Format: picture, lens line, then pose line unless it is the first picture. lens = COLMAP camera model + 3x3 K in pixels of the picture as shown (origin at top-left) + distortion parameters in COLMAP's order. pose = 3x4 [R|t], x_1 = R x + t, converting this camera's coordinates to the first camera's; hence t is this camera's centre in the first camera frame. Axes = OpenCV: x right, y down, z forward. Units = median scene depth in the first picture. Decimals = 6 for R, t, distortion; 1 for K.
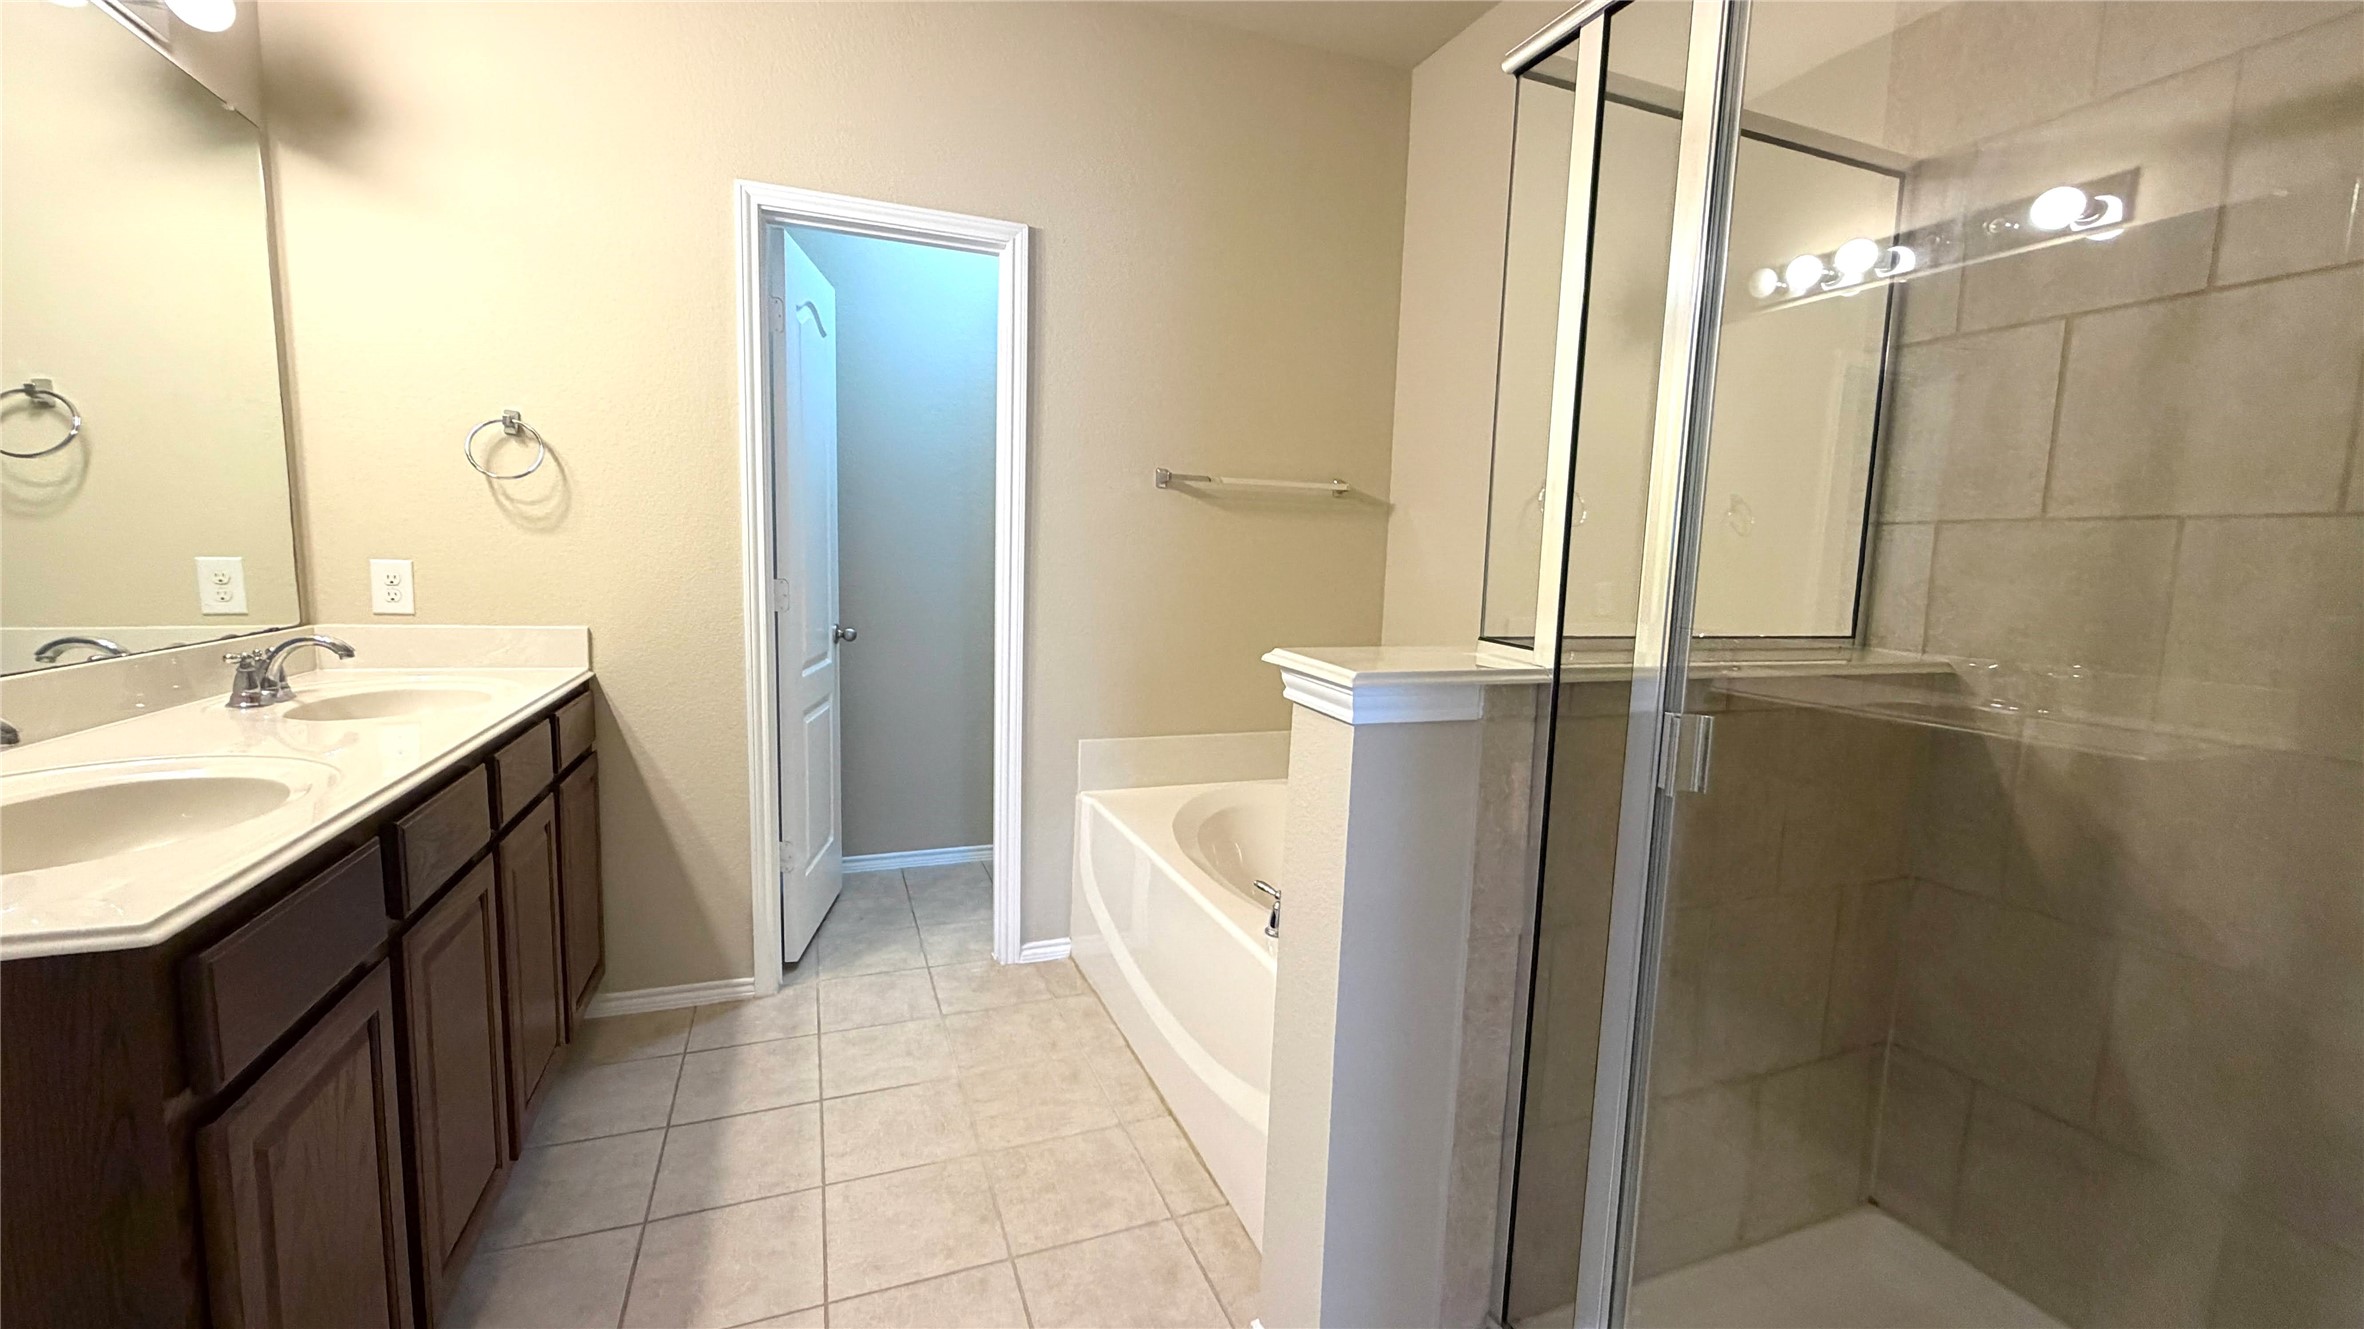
lens RADIAL K [[945.1, 0, 1171.9], [0, 945.1, 663.2], [0, 0, 1]] dist [0.001575, -0.000018]
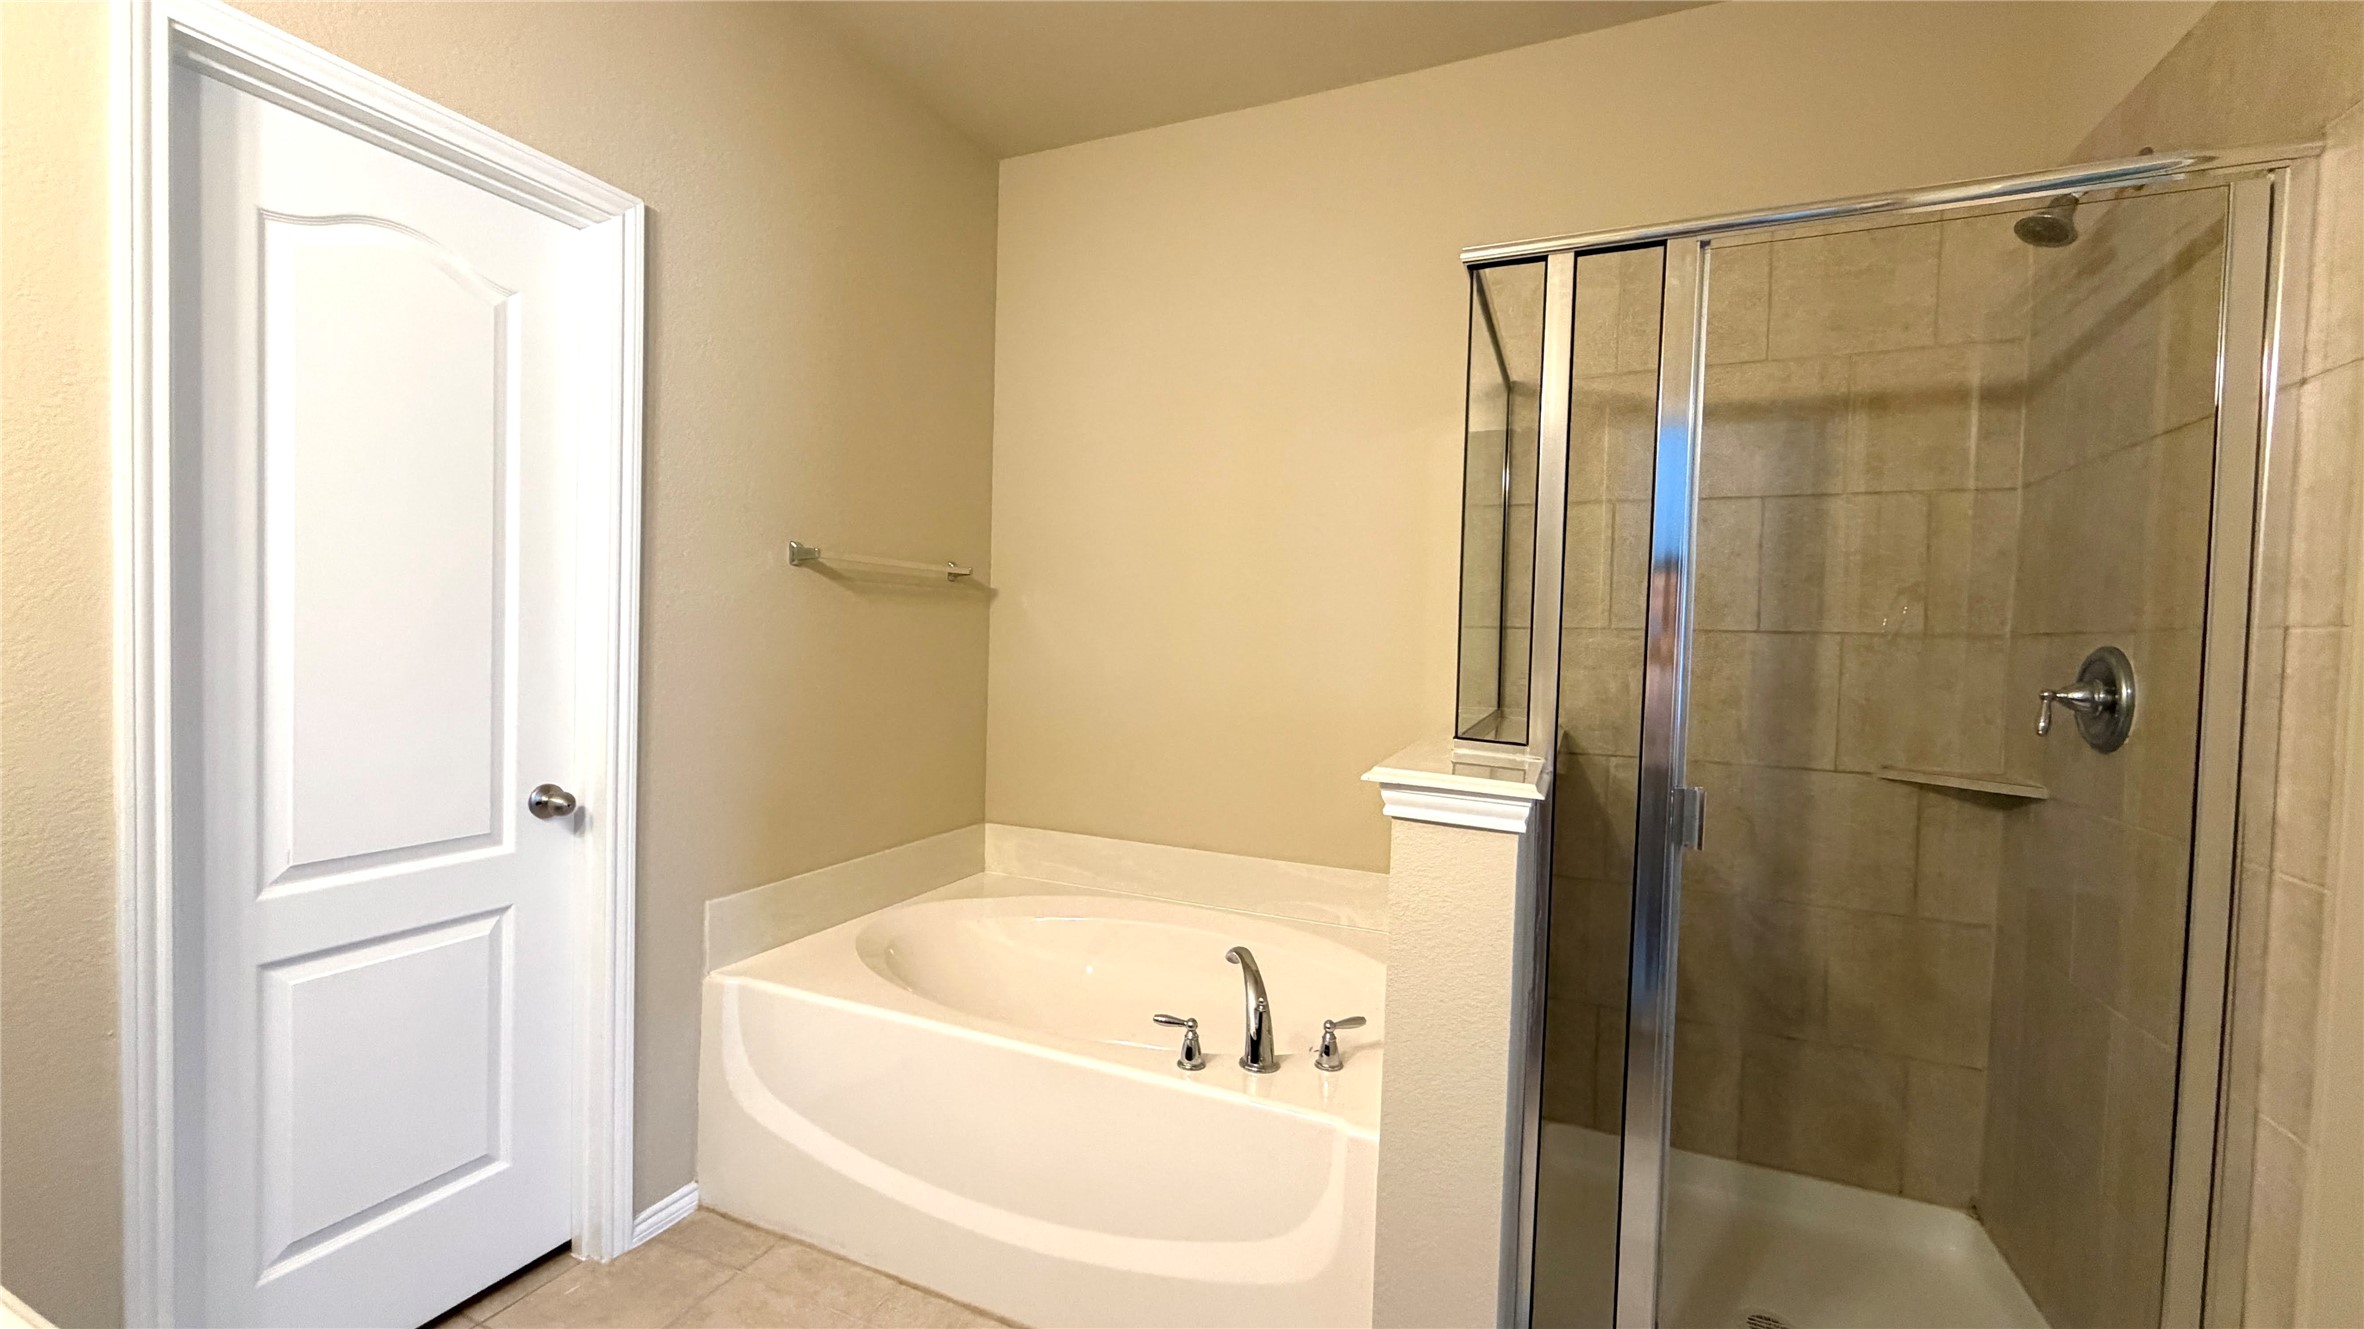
lens RADIAL K [[945.2, 0, 1175.5], [0, 945.2, 663.7], [0, 0, 1]] dist [0.000407, -0.000163]
pose [[0.707697, -0.032368, 0.705774, -0.436090], [0.077240, 0.996507, -0.031750, -0.064054], [-0.702281, 0.076983, 0.707725, 0.258876]]
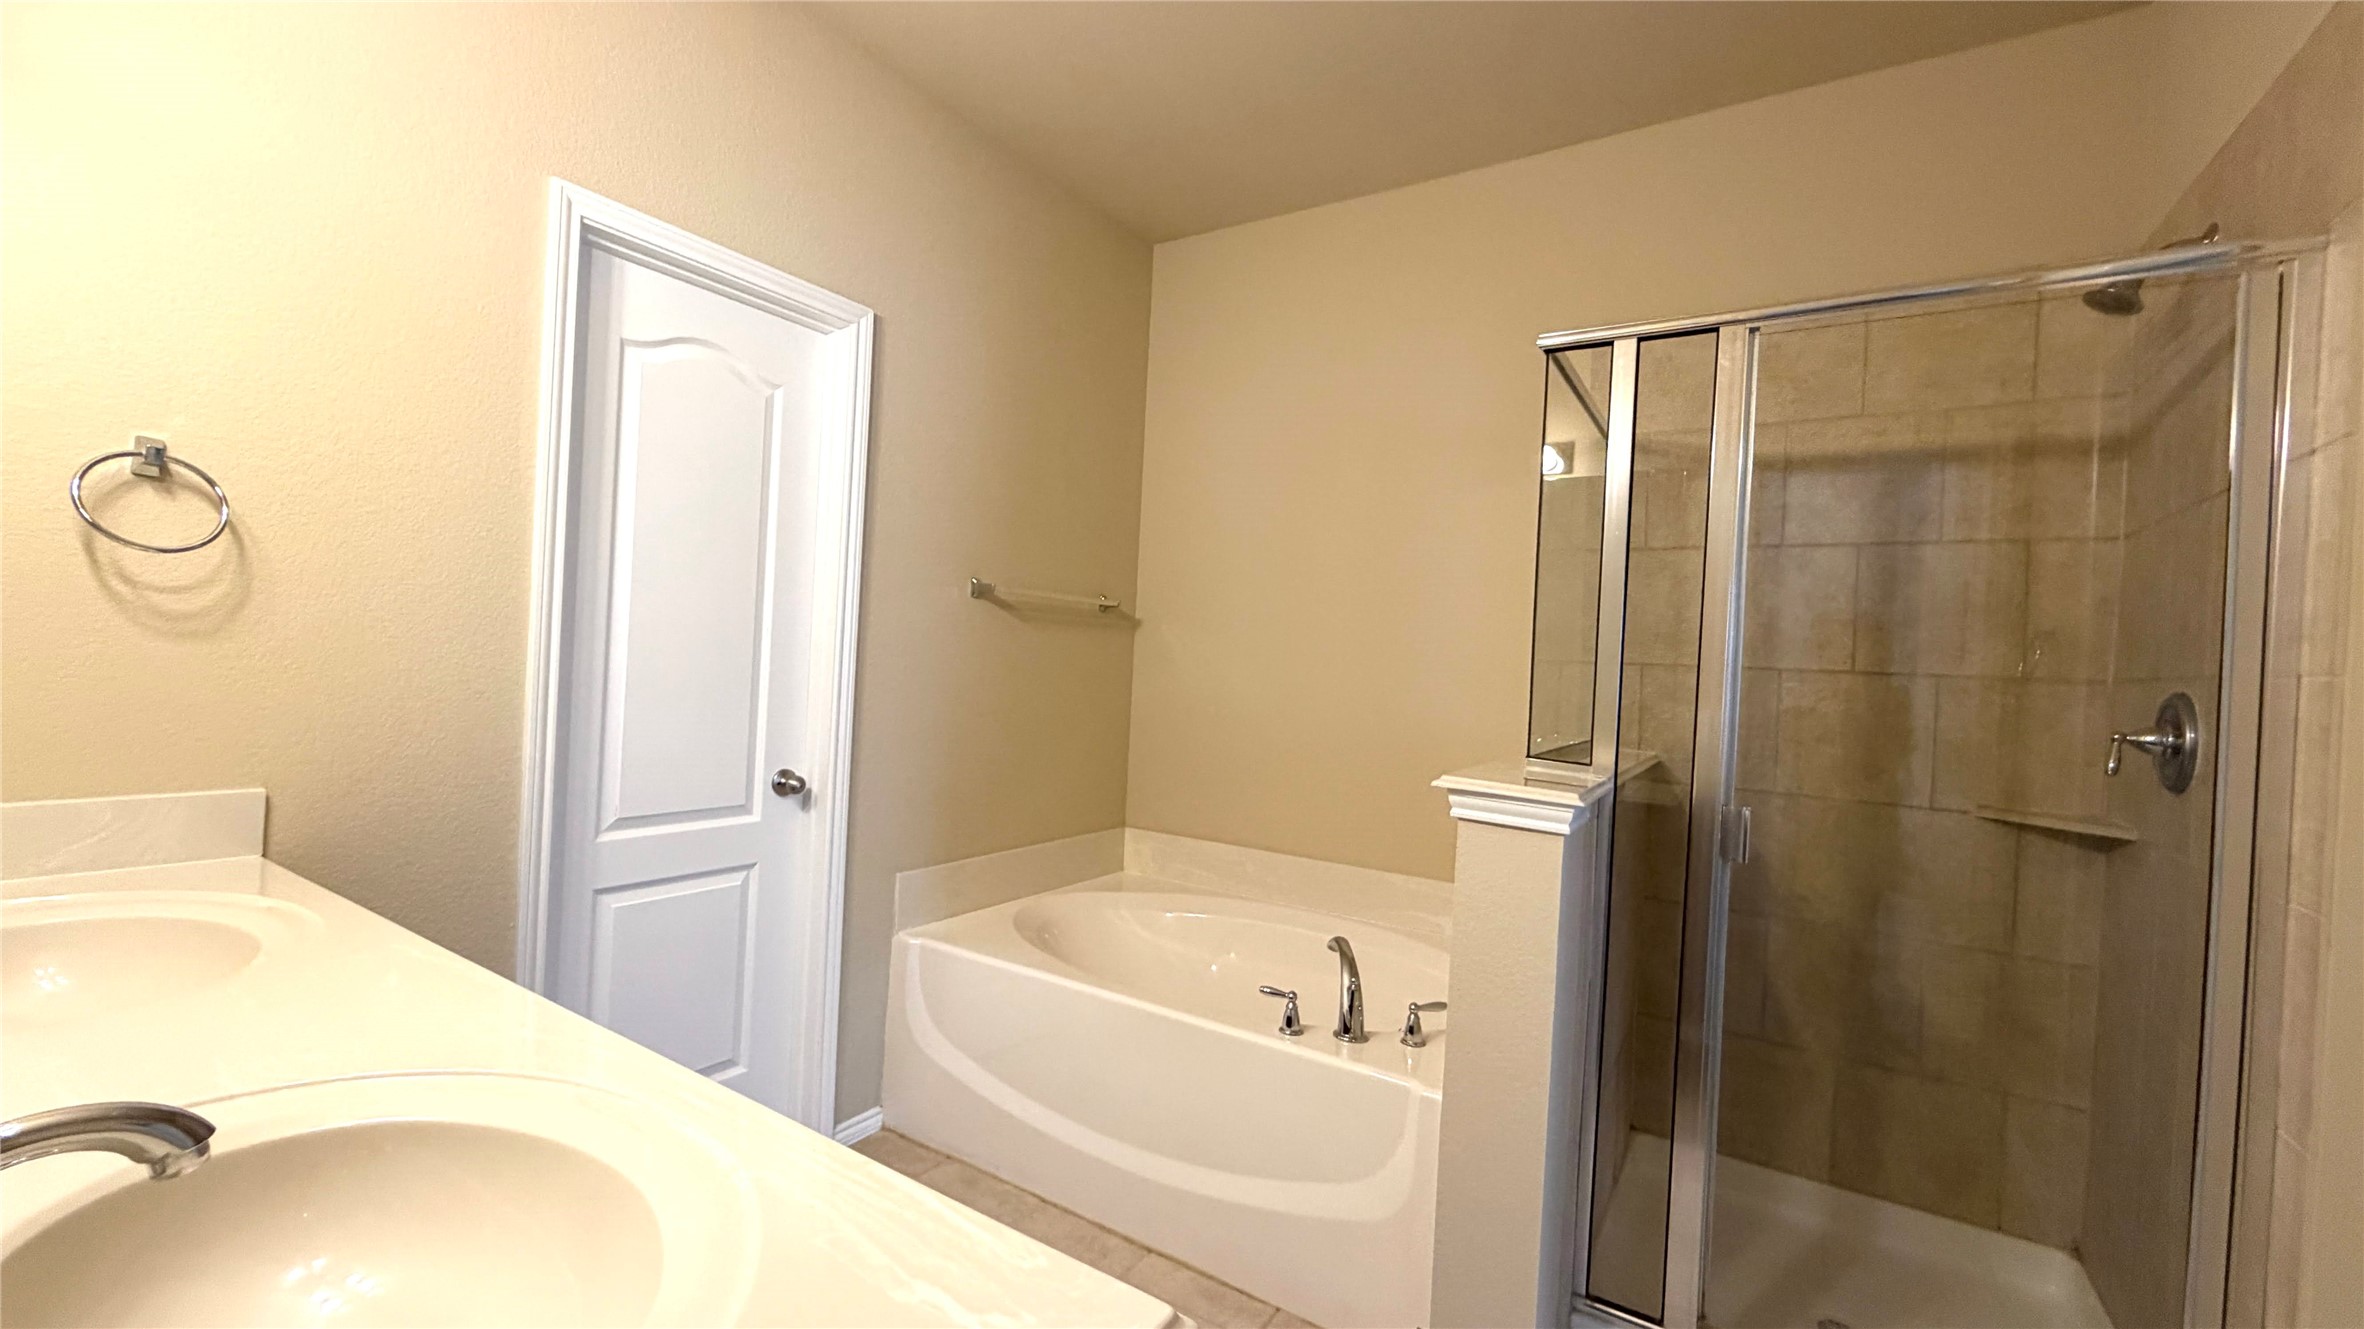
lens RADIAL K [[945.2, 0, 1175.5], [0, 945.2, 663.7], [0, 0, 1]] dist [0.000407, -0.000163]
pose [[0.807485, 0.007030, 0.589846, -0.511392], [0.044254, 0.996389, -0.072458, -0.049679], [-0.588225, 0.084612, 0.804258, 0.137606]]
